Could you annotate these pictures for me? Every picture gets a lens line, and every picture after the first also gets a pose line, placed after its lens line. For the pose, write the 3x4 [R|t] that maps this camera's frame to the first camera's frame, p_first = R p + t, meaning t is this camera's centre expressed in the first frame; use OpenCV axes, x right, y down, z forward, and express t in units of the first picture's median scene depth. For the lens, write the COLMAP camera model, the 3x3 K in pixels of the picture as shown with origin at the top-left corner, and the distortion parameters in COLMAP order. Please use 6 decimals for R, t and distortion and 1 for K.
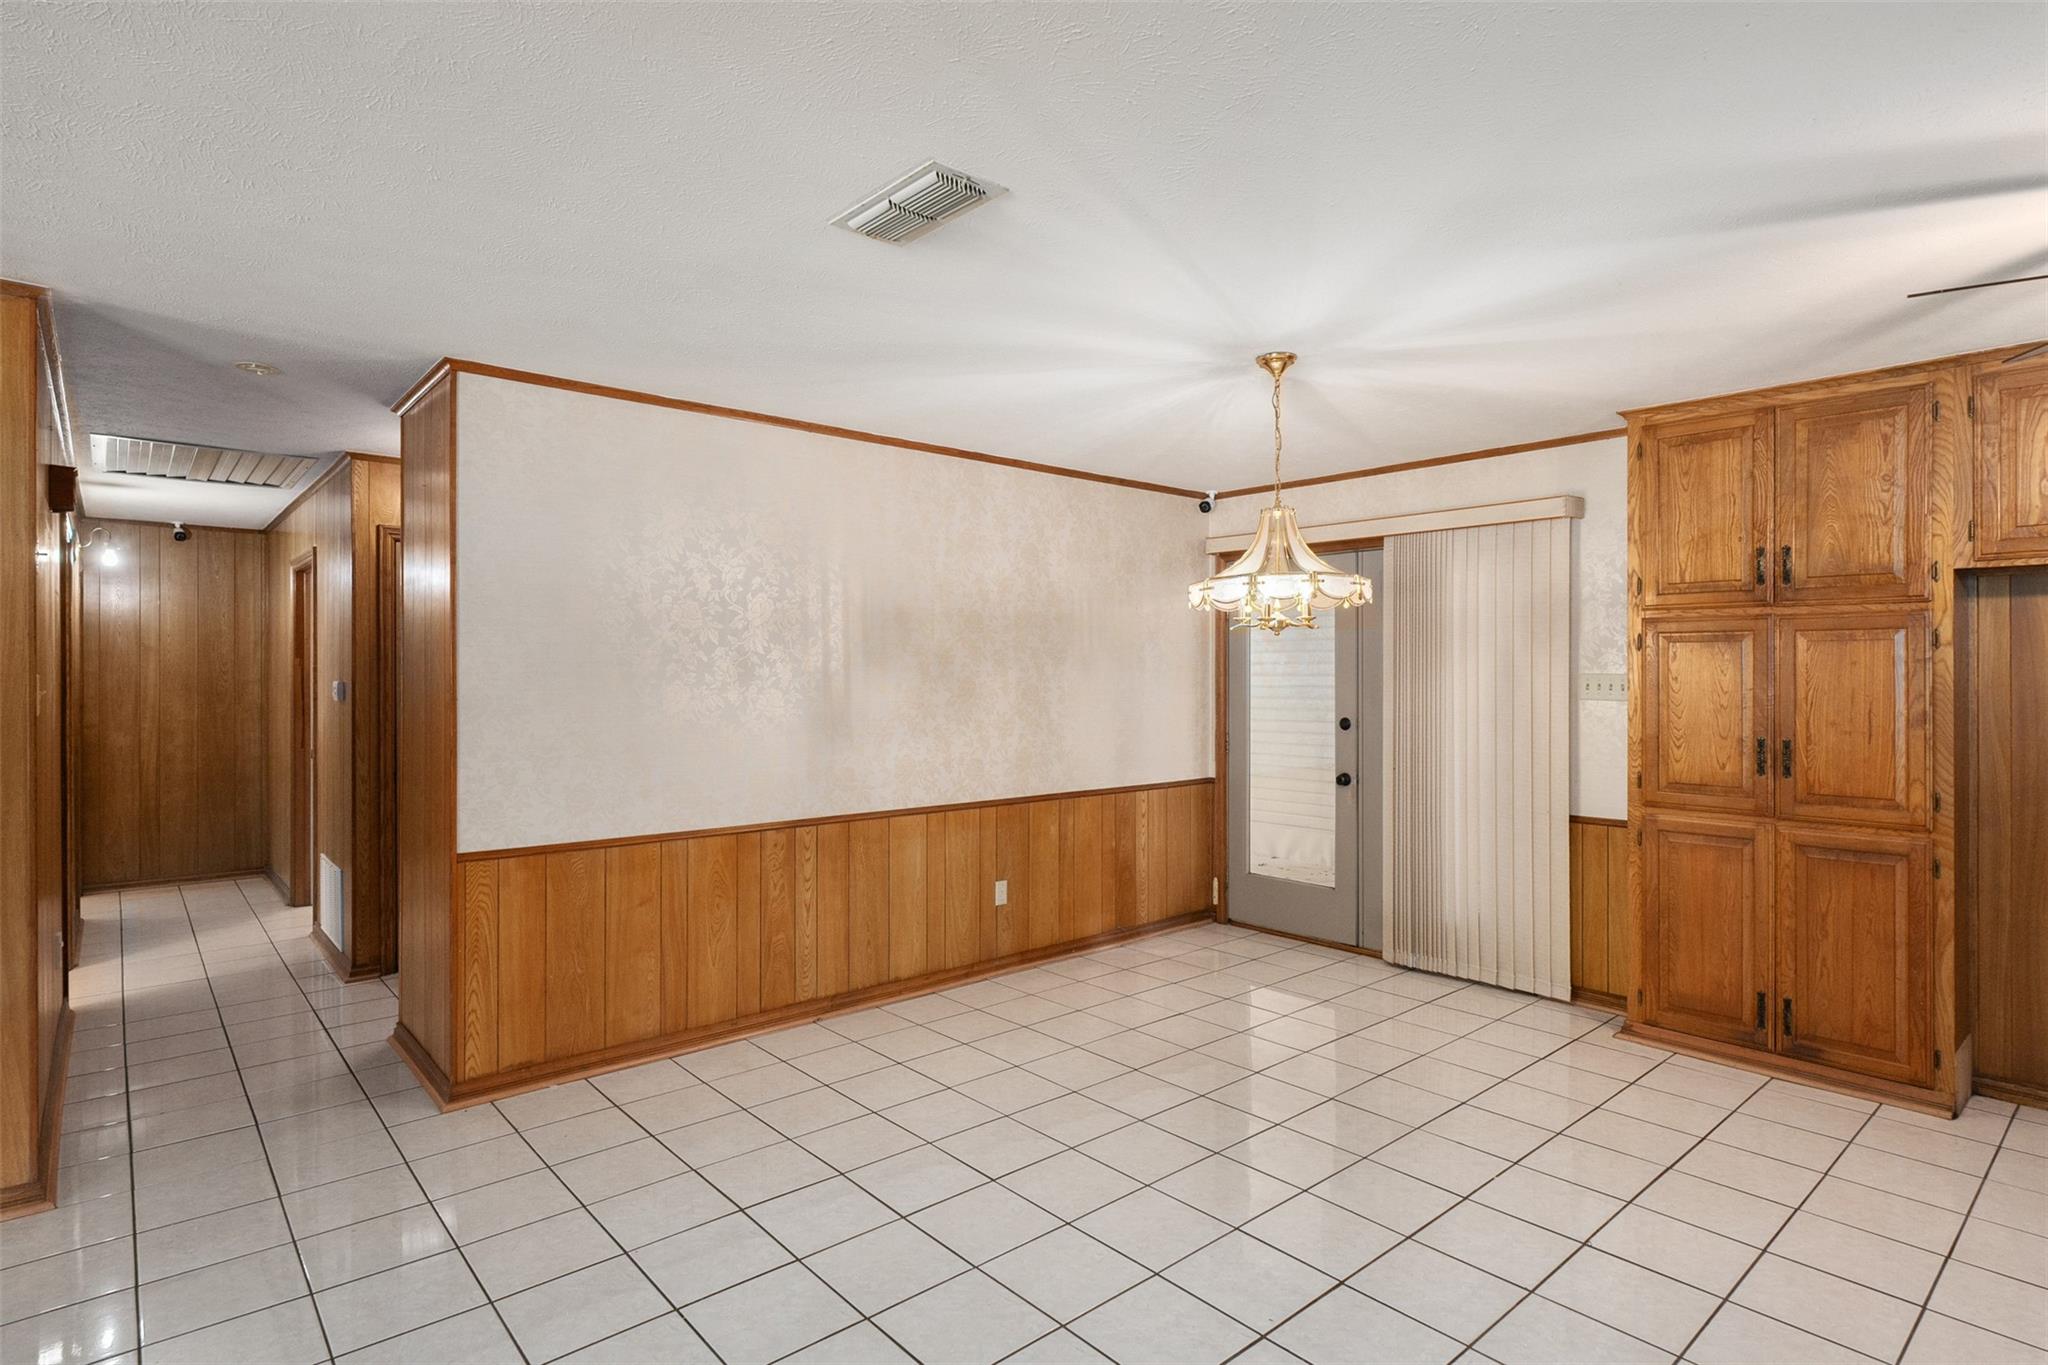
lens RADIAL K [[1050.5, 0, 1020.5], [0, 1050.5, 670.2], [0, 0, 1]] dist [-0.010982, -0.000463]
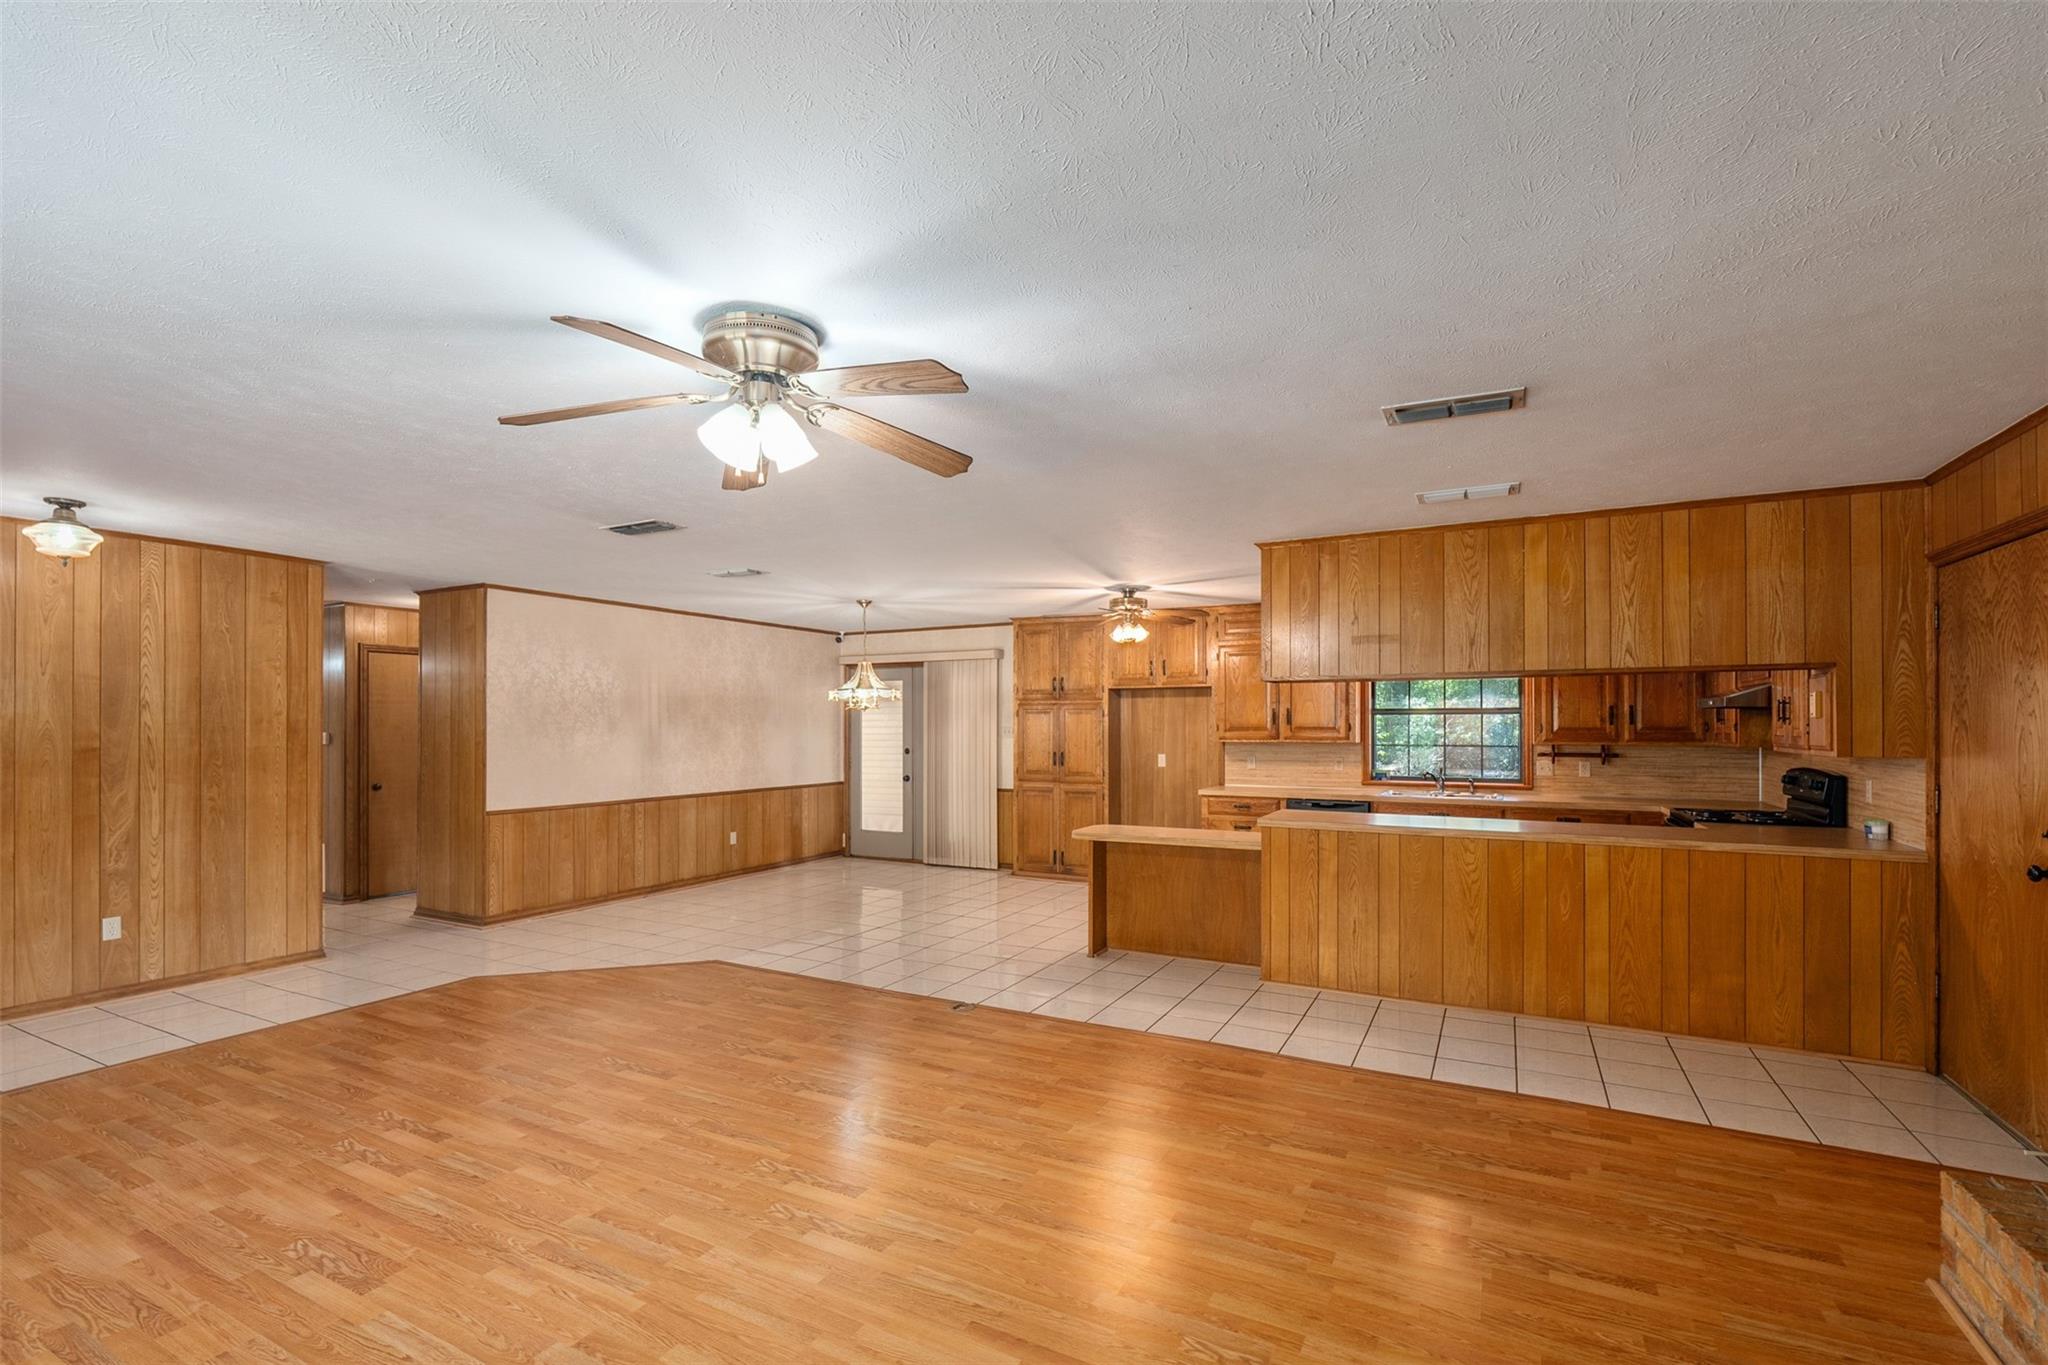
lens RADIAL K [[919.8, 0, 1031.6], [0, 919.8, 714.3], [0, 0, 1]] dist [0.003292, 0.000032]
pose [[0.932264, 0.001956, 0.361773, -0.136169], [0.001533, 0.999955, -0.009355, -0.004379], [-0.361775, 0.009276, 0.932219, -0.913542]]
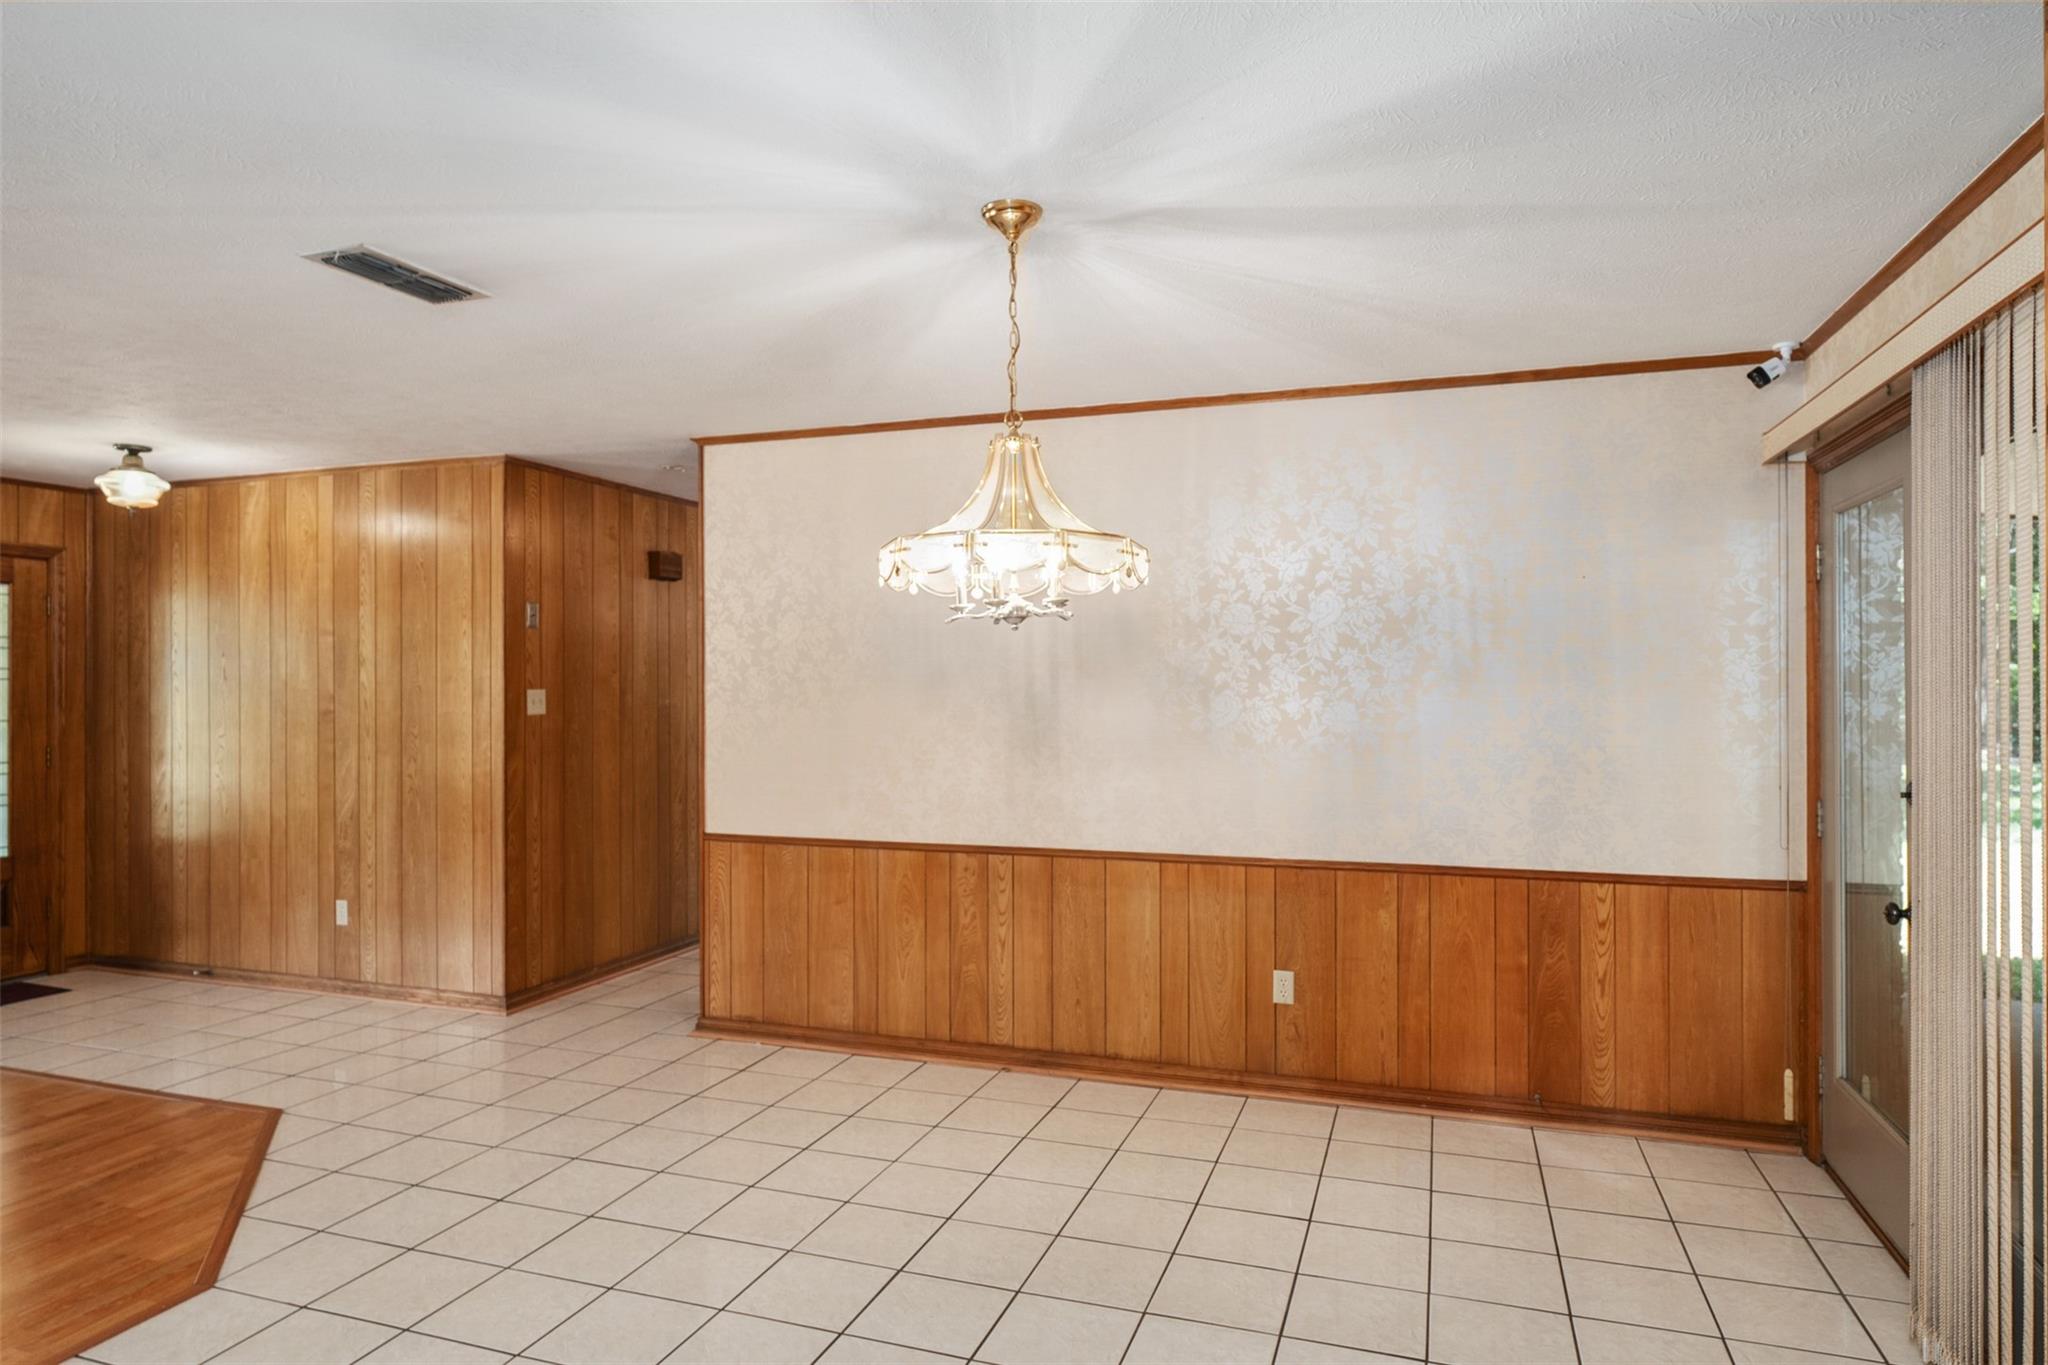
lens RADIAL K [[1193.3, 0, 1025.3], [0, 1193.3, 679.7], [0, 0, 1]] dist [-0.011195, -0.000377]
pose [[0.494919, -0.005960, -0.868919, 0.686679], [0.007417, 0.999969, -0.002634, -0.000993], [0.868908, -0.005141, 0.494948, 0.486001]]
